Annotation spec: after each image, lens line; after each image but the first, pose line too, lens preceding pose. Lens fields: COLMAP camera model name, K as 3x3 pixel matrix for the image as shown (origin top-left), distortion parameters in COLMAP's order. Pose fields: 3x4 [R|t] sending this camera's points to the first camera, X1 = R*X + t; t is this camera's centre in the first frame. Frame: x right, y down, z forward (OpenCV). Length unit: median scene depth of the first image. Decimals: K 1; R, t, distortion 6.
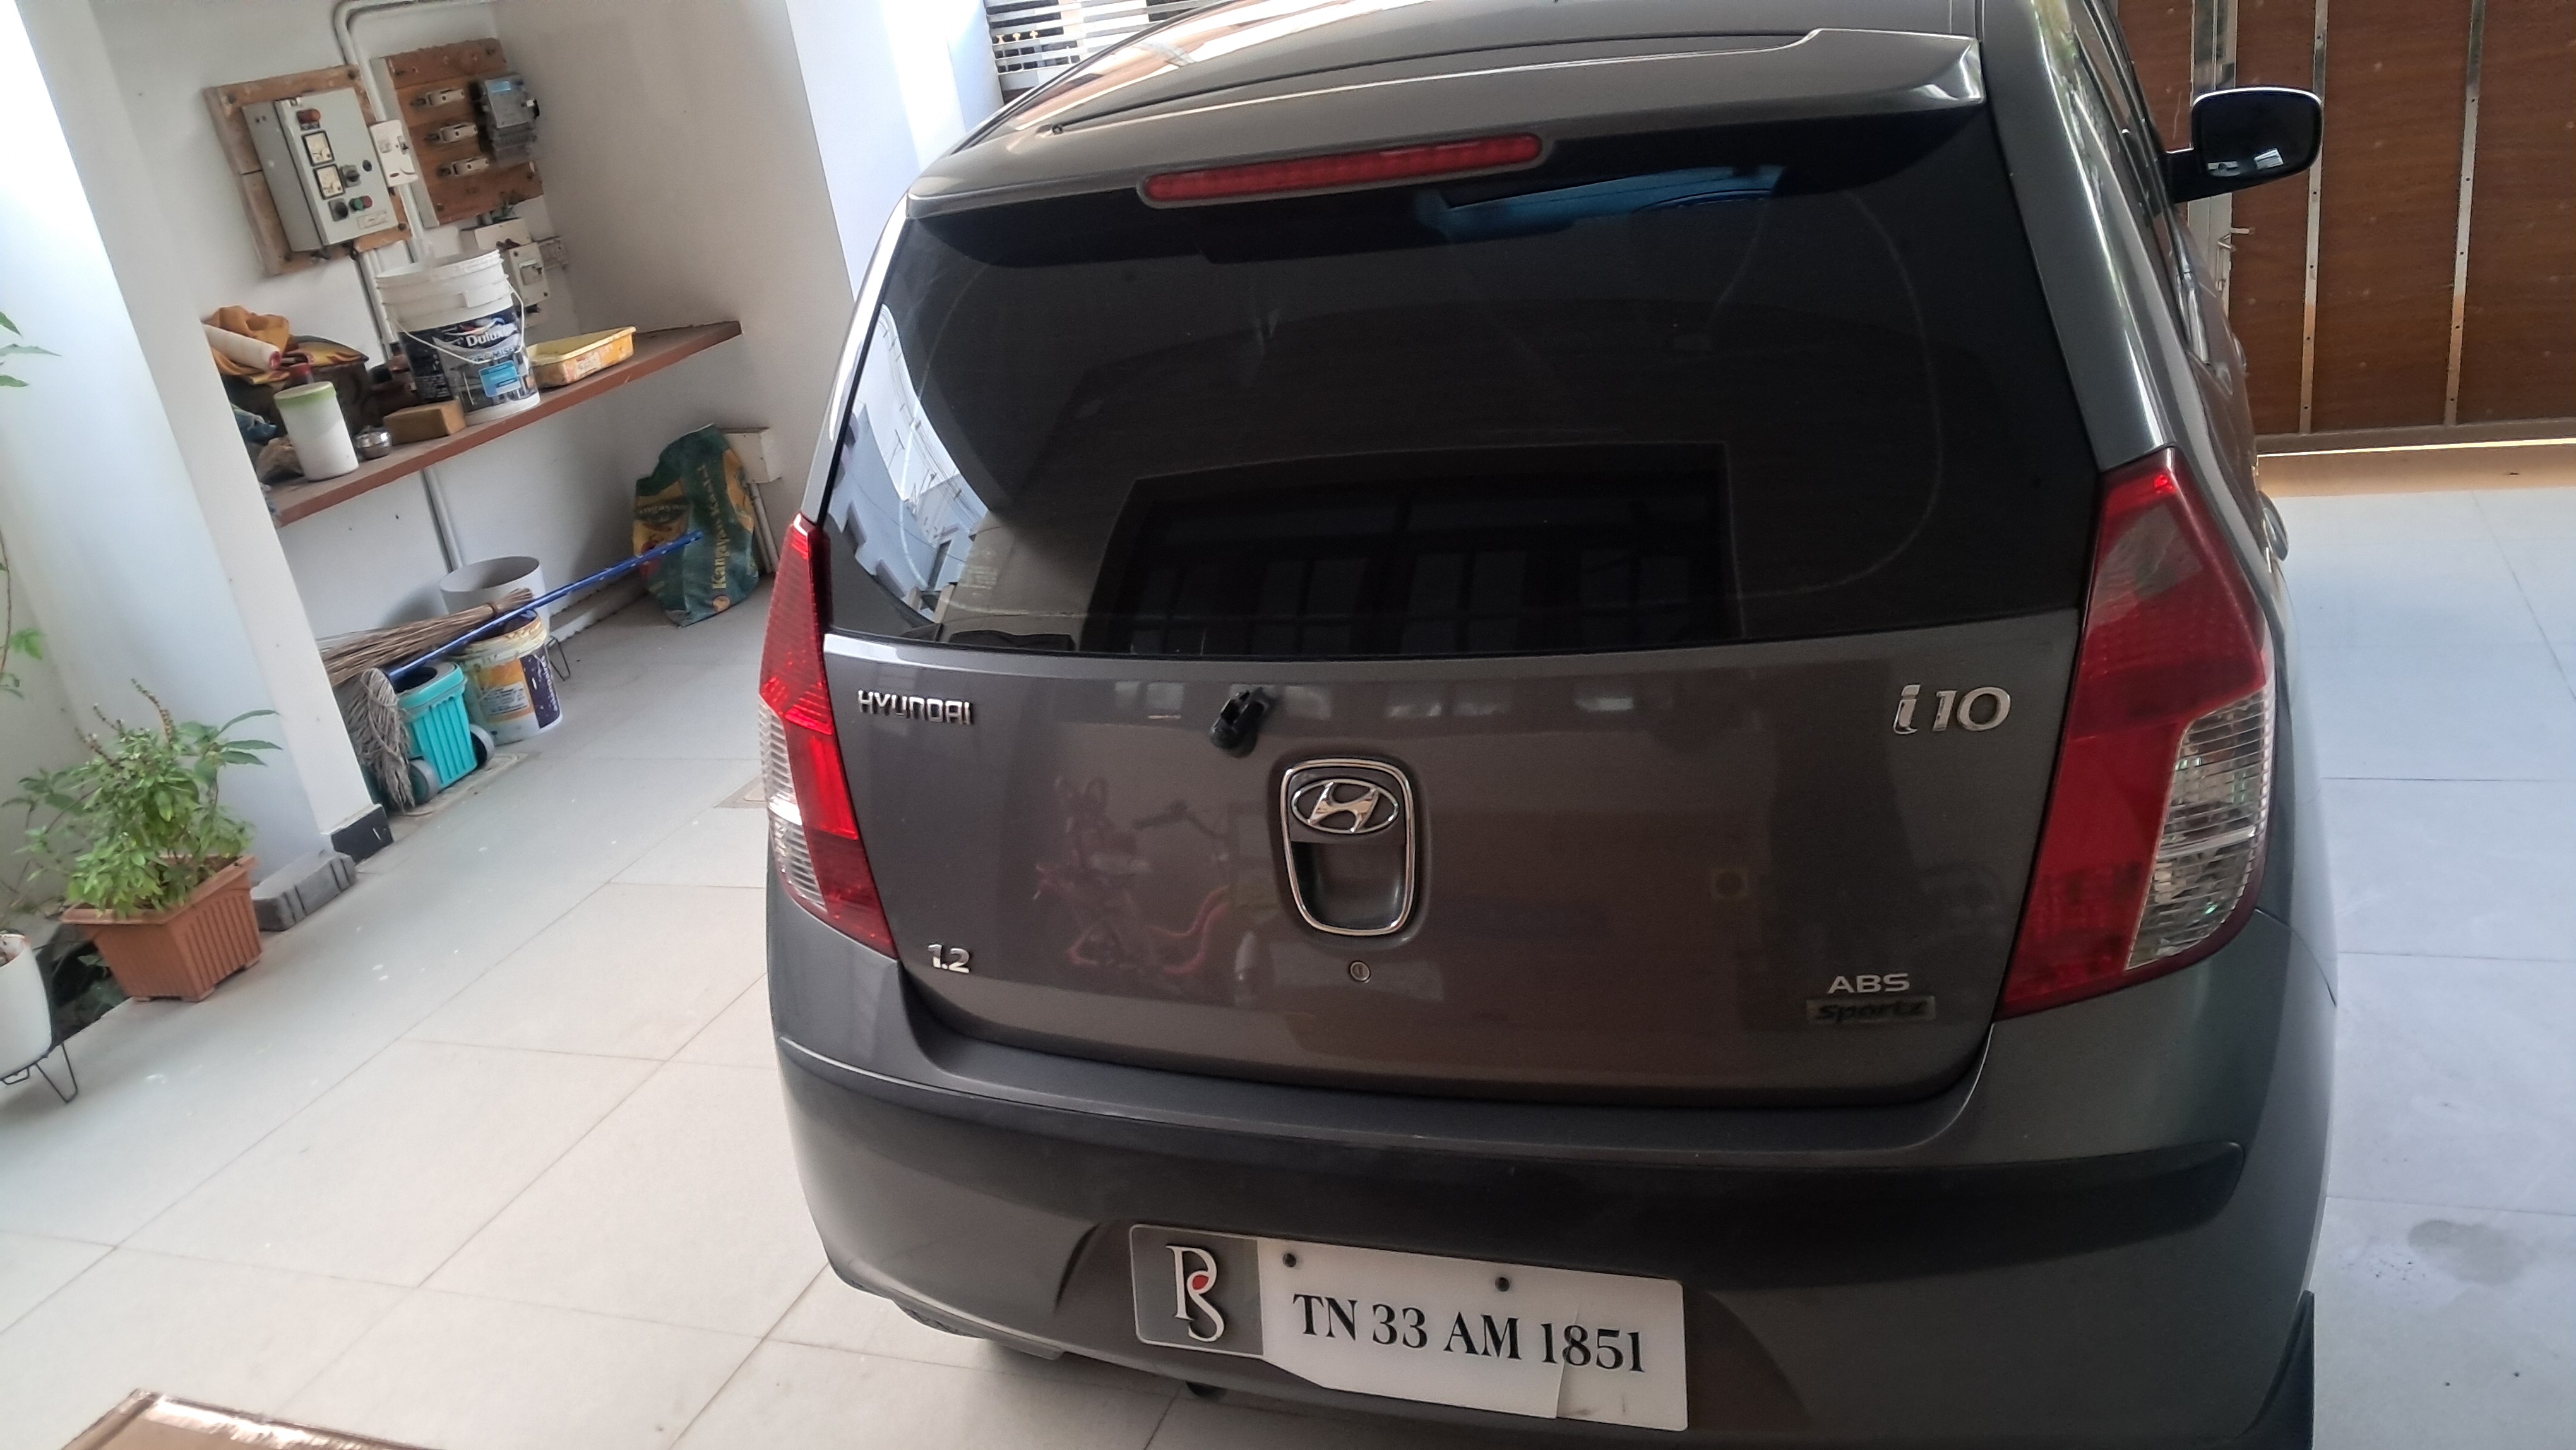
lens RADIAL K [[2055.4, 0, 1288.0], [0, 2055.4, 732.0], [0, 0, 1]] dist [0.002700, -0.001813]
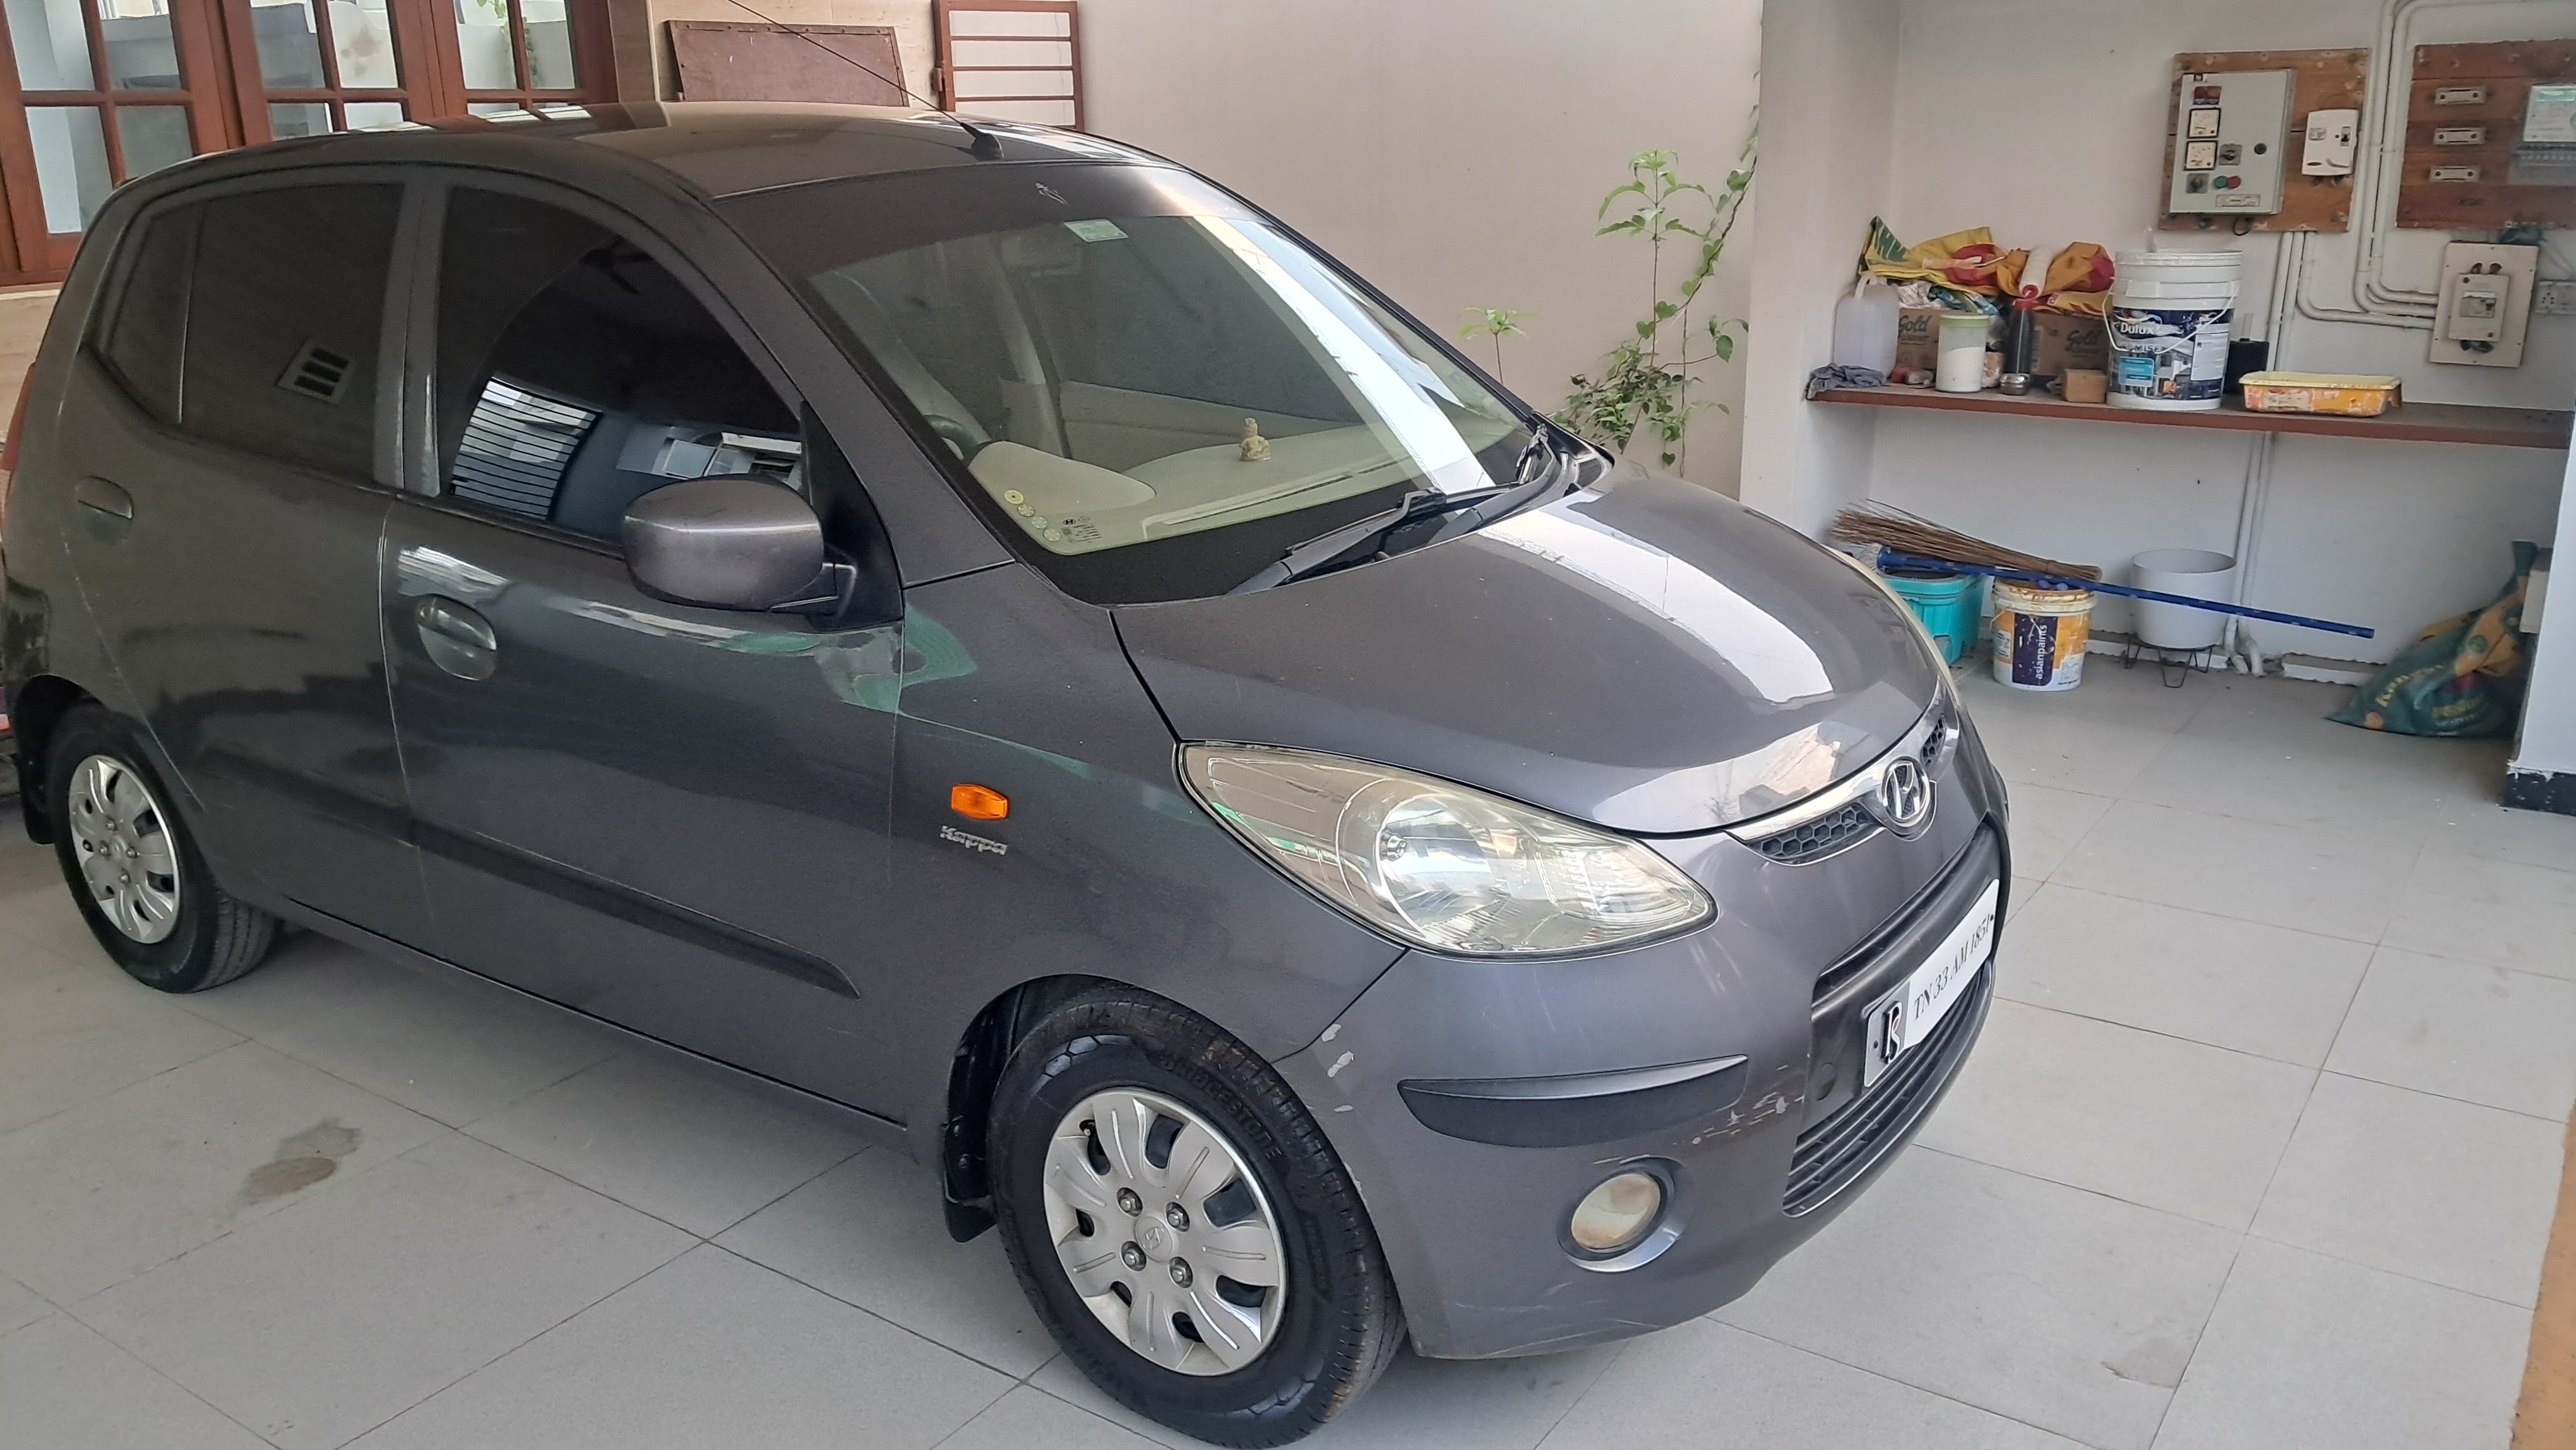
lens RADIAL K [[2055.4, 0, 1289.2], [0, 2055.4, 723.2], [0, 0, 1]] dist [0.002700, -0.001813]
pose [[-0.261393, 0.423415, -0.867406, 0.683055], [-0.304702, 0.816502, 0.490389, -0.401238], [0.915877, 0.392484, -0.084412, 0.771038]]
